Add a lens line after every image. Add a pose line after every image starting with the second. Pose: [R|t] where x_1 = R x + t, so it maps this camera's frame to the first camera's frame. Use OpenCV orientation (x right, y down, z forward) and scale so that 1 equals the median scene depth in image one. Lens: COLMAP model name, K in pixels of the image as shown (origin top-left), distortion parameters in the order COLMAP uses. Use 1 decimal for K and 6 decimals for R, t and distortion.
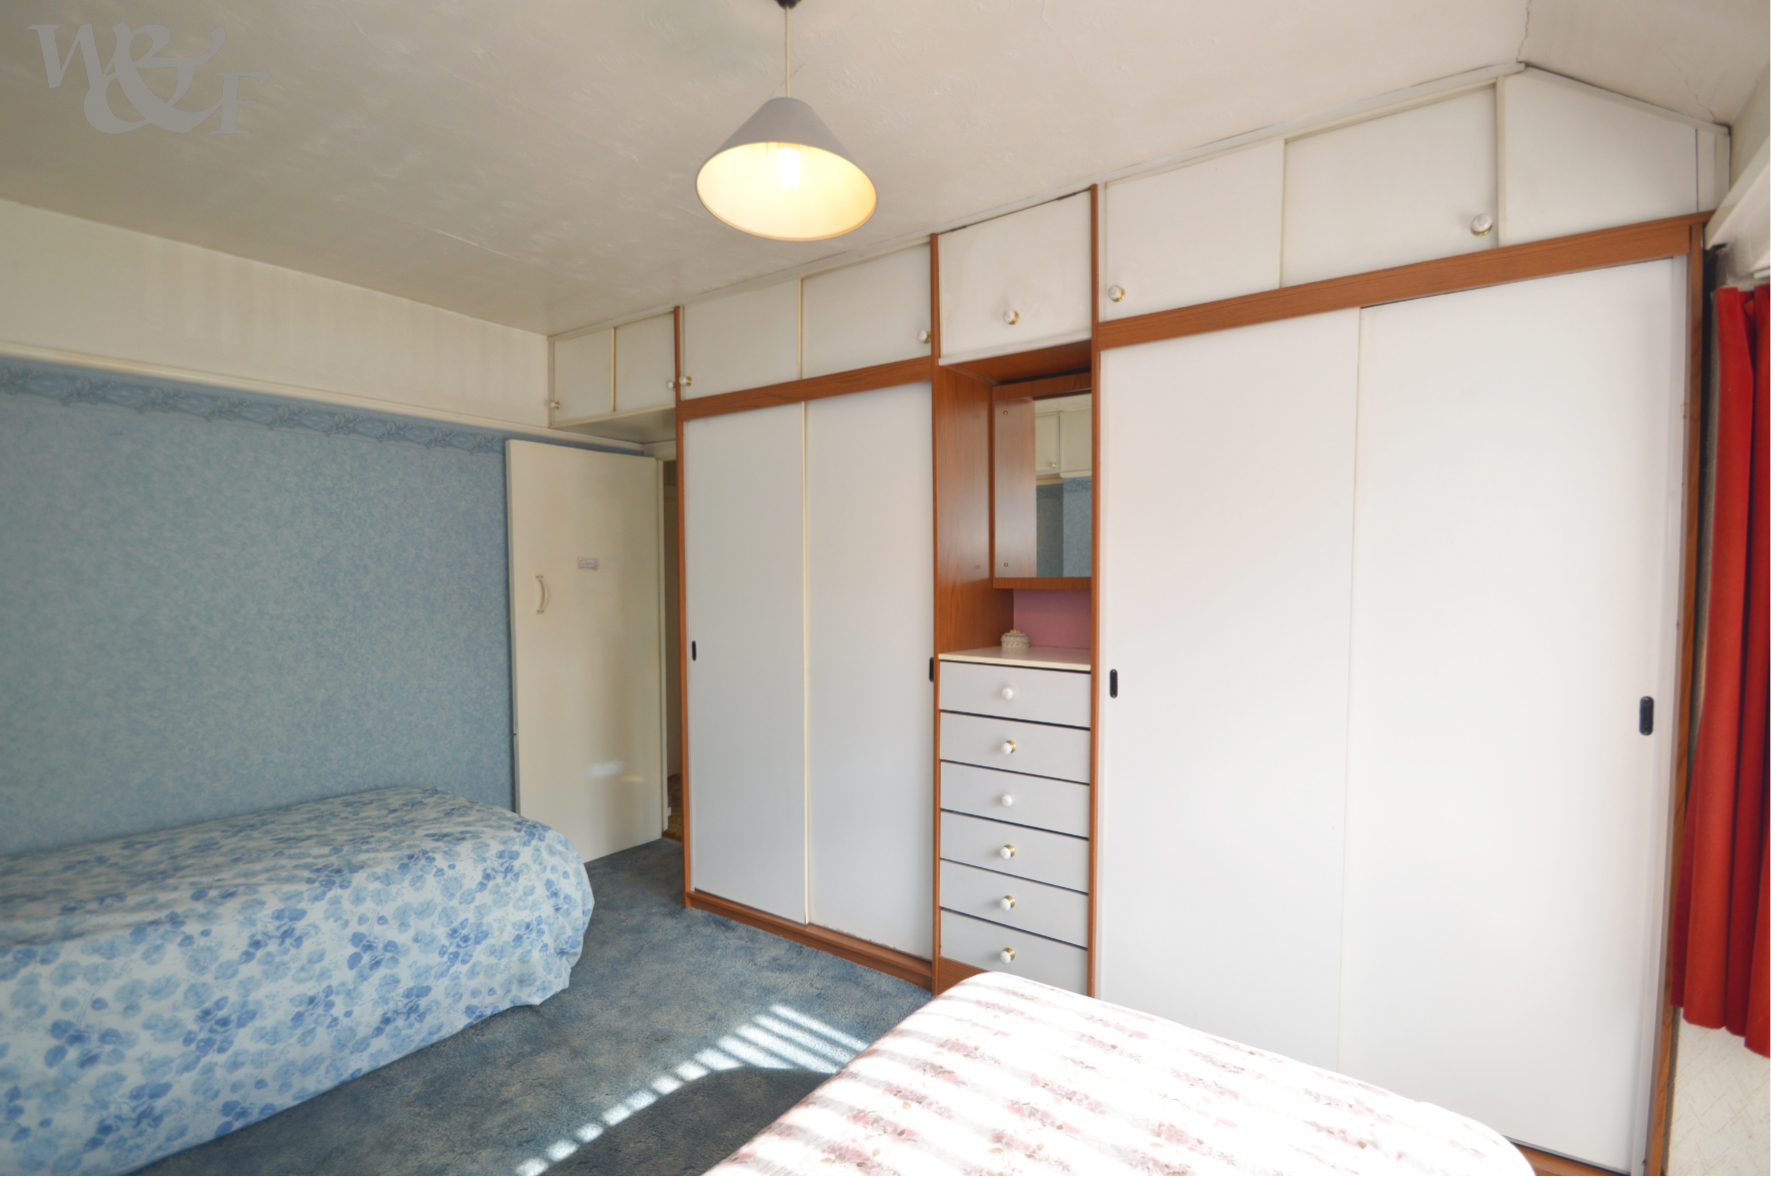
lens RADIAL K [[792.1, 0, 897.4], [0, 792.1, 593.3], [0, 0, 1]] dist [-0.019602, -0.006142]
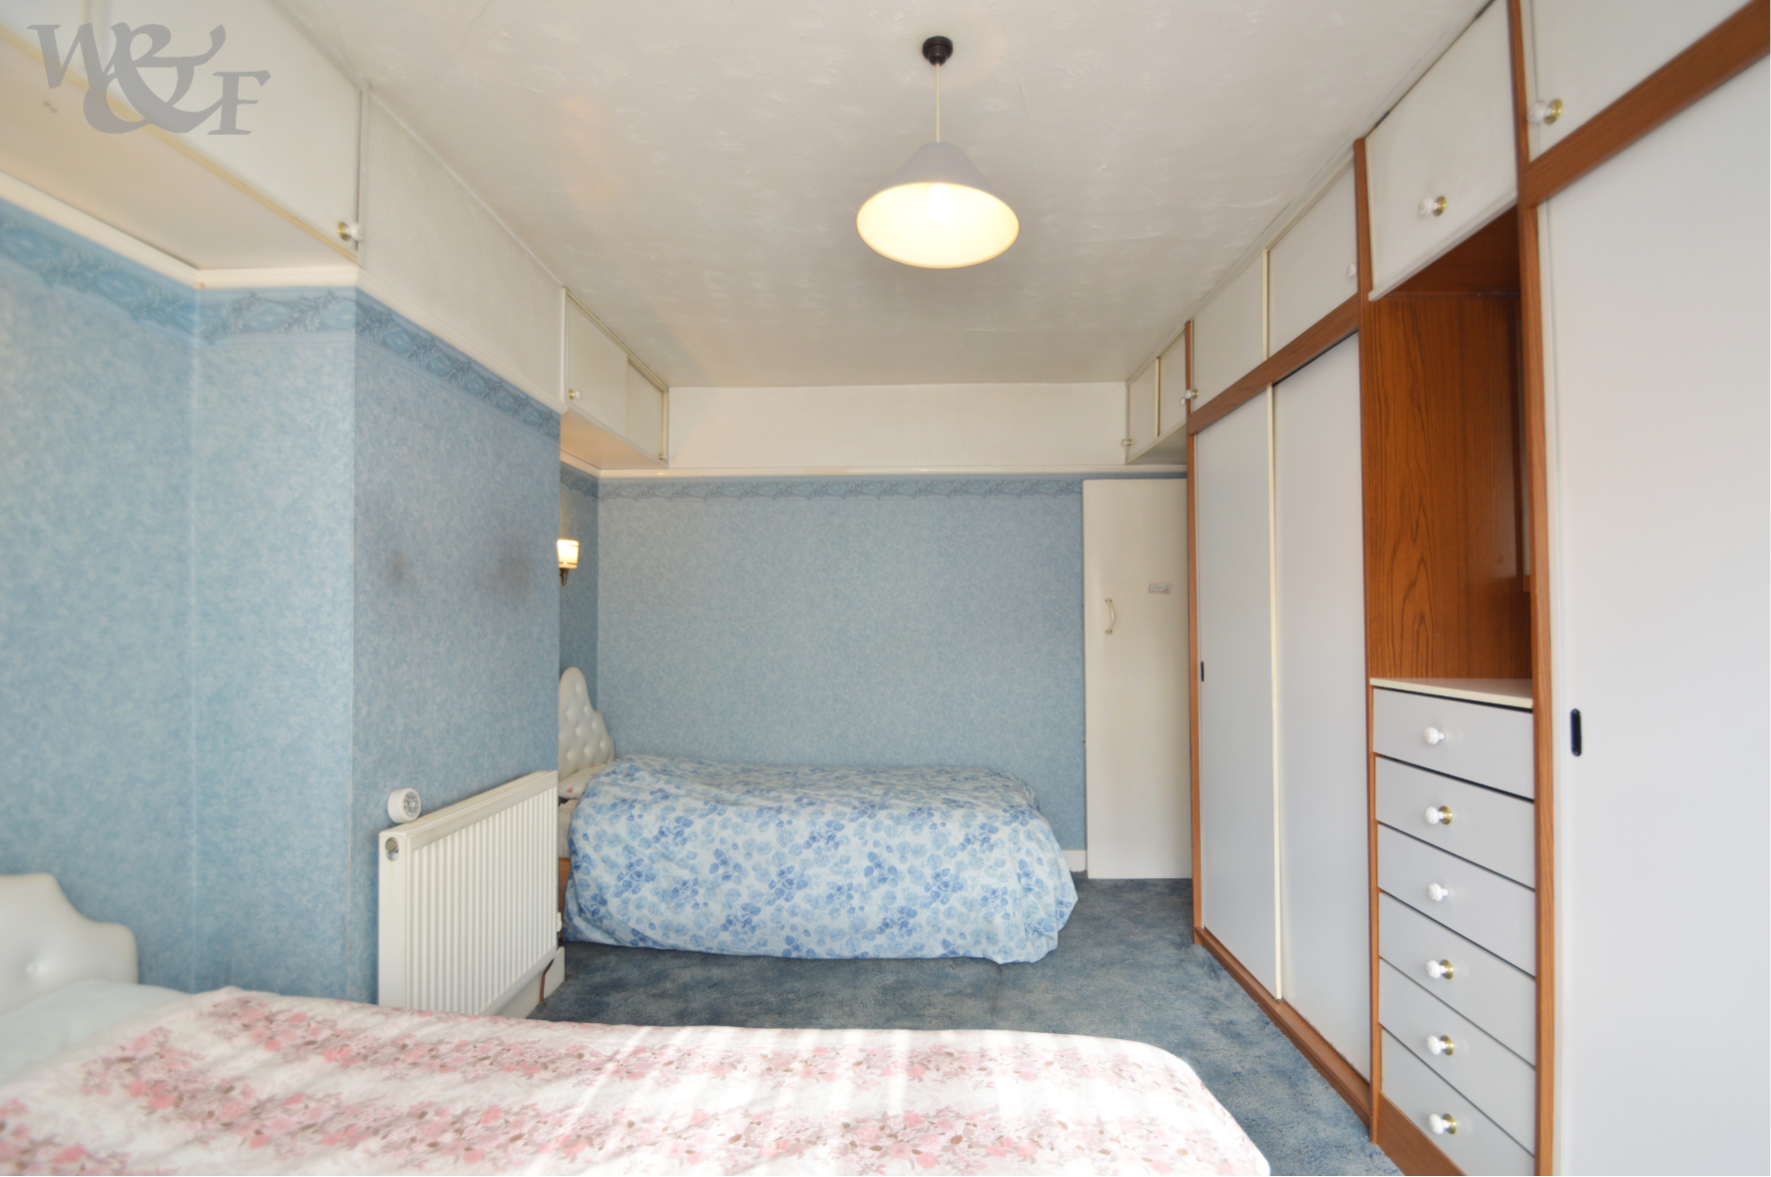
lens RADIAL K [[792.1, 0, 881.0], [0, 792.1, 593.0], [0, 0, 1]] dist [-0.019602, -0.006142]
pose [[0.540821, -0.034650, -0.840424, 0.464165], [-0.012692, 0.998701, -0.049343, 0.041769], [0.841042, 0.037352, 0.539679, 0.219511]]
